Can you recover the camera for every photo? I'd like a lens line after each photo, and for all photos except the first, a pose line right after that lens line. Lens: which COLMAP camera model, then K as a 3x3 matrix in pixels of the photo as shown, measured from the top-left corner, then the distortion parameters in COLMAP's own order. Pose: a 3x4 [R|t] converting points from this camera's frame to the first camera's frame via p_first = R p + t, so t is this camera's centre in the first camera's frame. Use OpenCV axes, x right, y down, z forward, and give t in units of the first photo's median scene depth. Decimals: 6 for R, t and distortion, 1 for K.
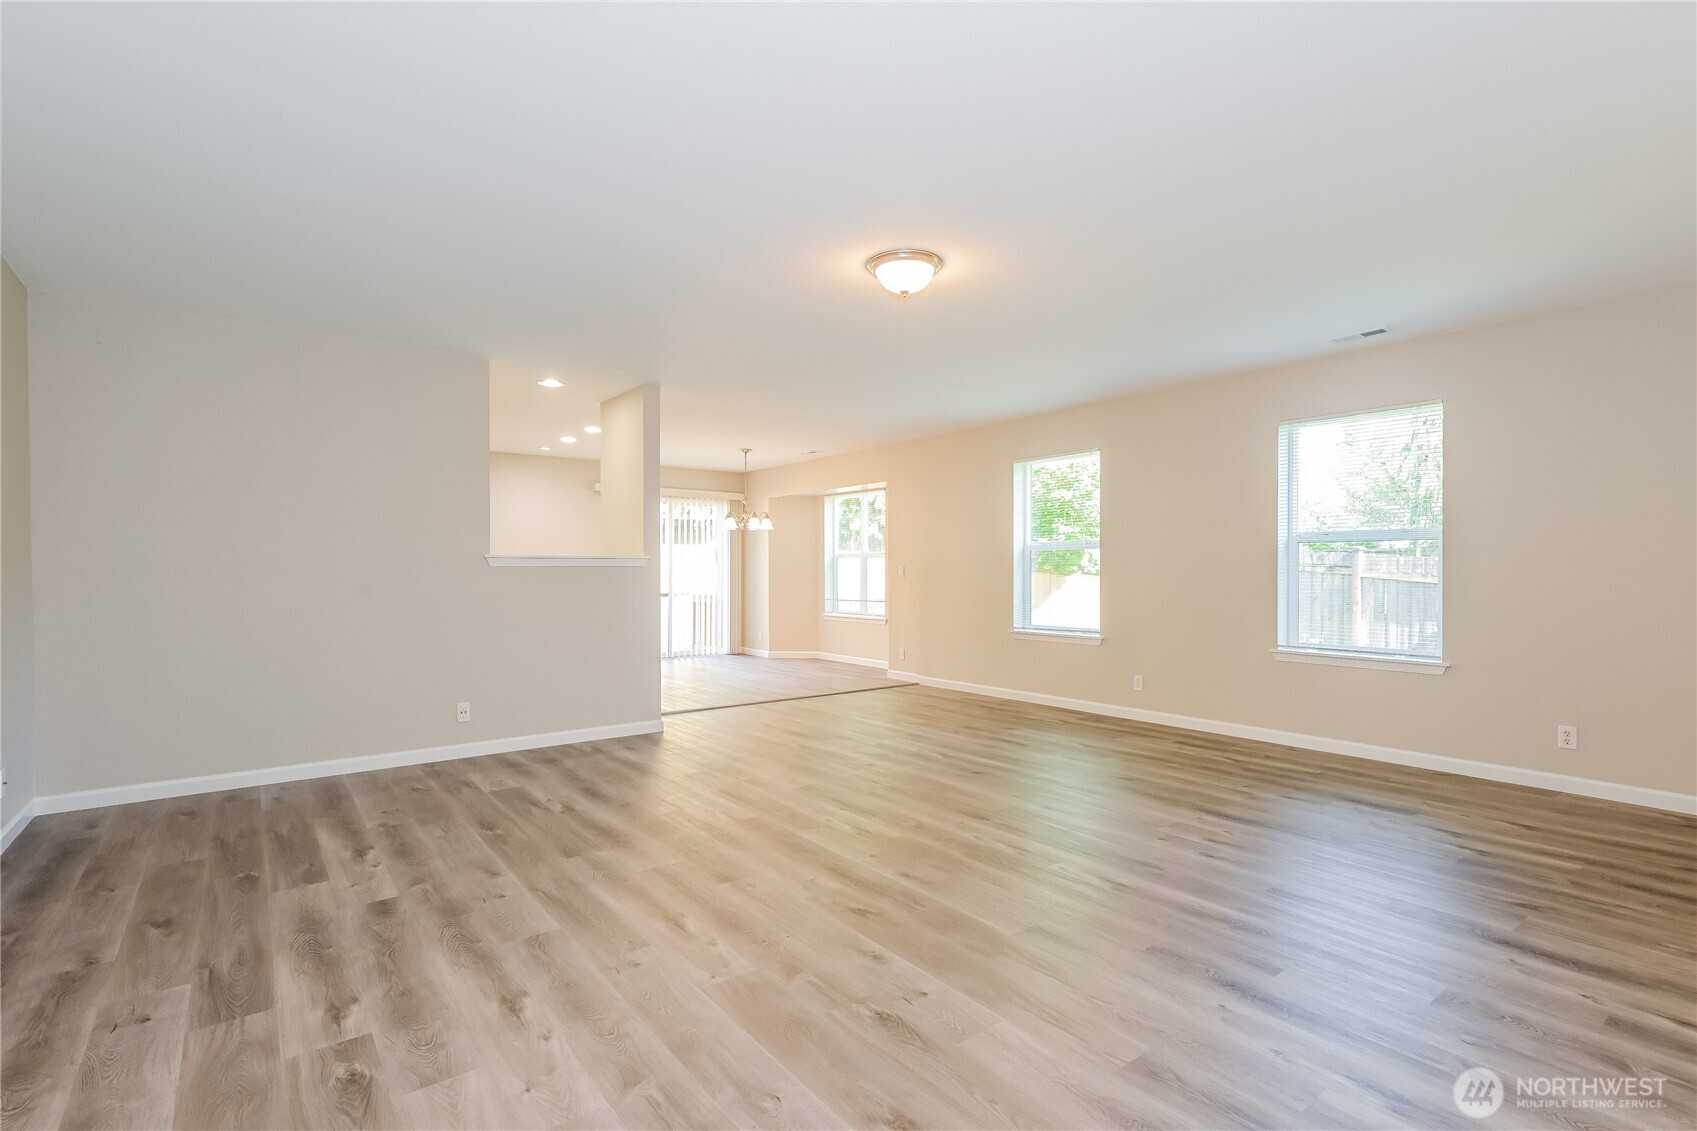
lens RADIAL K [[792.3, 0, 816.9], [0, 792.3, 573.3], [0, 0, 1]] dist [0.004936, -0.001092]
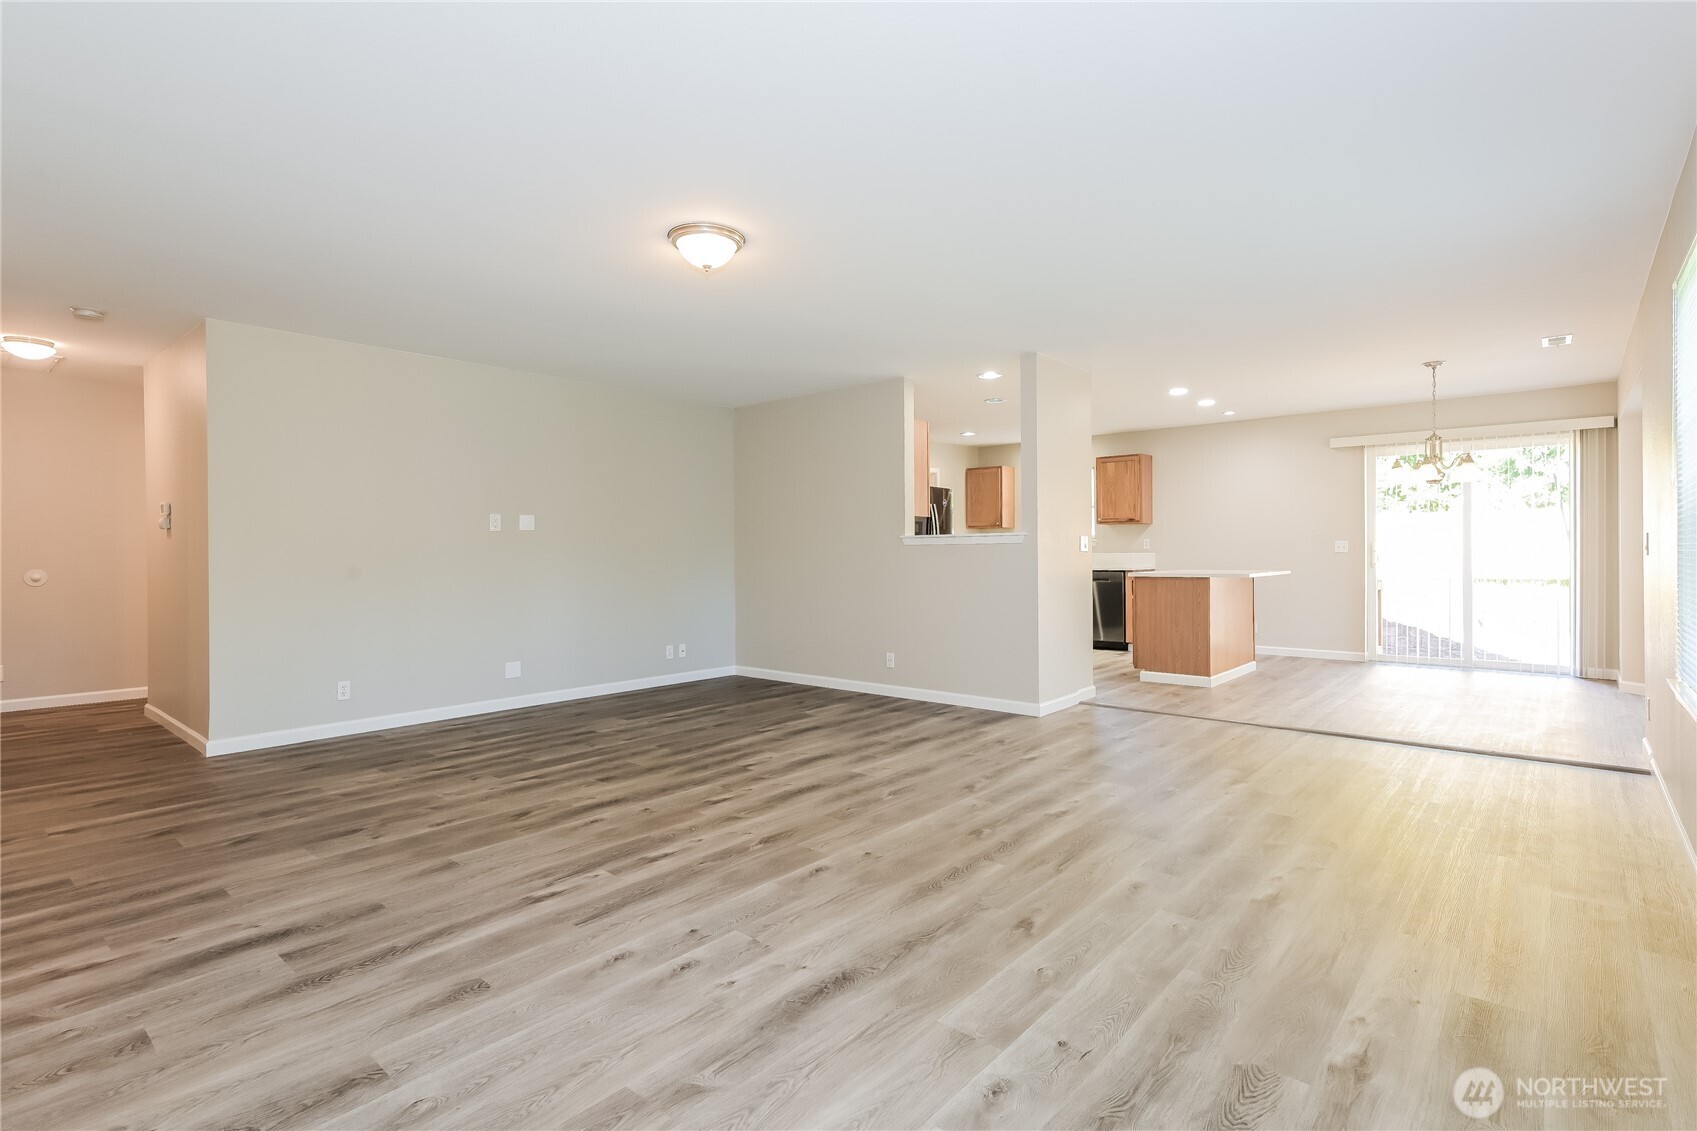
lens RADIAL K [[792.3, 0, 876.4], [0, 792.3, 559.3], [0, 0, 1]] dist [0.004936, -0.001092]
pose [[0.251895, 0.010415, -0.967698, 1.142780], [0.003679, 0.999925, 0.011720, -0.001253], [0.967747, -0.006513, 0.251838, 0.975974]]
